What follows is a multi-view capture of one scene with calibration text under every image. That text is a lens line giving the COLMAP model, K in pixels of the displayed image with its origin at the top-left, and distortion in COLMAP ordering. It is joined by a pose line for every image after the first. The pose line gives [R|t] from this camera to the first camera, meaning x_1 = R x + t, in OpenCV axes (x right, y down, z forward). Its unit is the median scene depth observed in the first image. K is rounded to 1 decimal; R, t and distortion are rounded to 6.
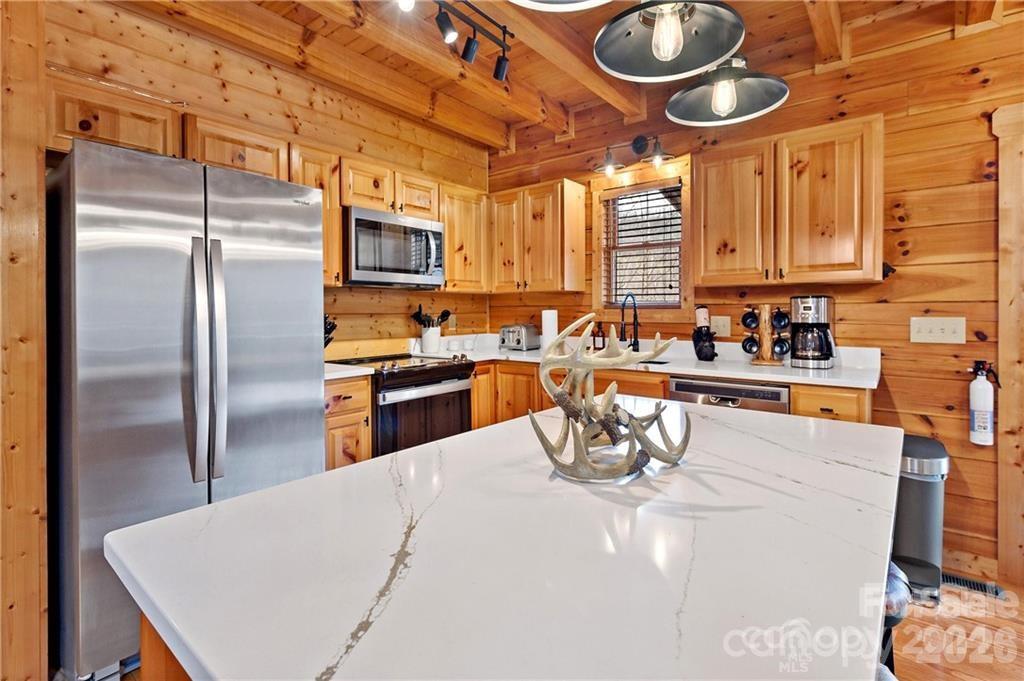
lens RADIAL K [[486.7, 0, 516.6], [0, 486.7, 307.9], [0, 0, 1]] dist [-0.000042, -0.000093]
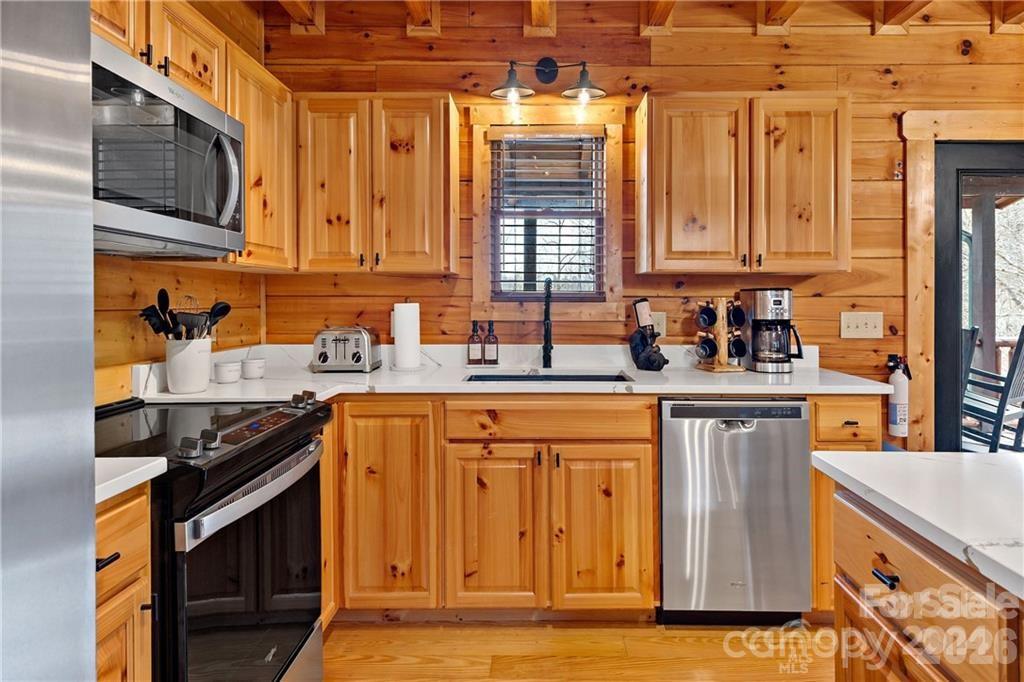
lens RADIAL K [[571.8, 0, 543.6], [0, 571.8, 288.3], [0, 0, 1]] dist [0.016547, -0.001232]
pose [[0.786641, 0.017750, 0.617155, -0.323999], [-0.006762, 0.999774, -0.020136, -0.000820], [-0.617374, 0.011667, 0.786584, 0.437228]]
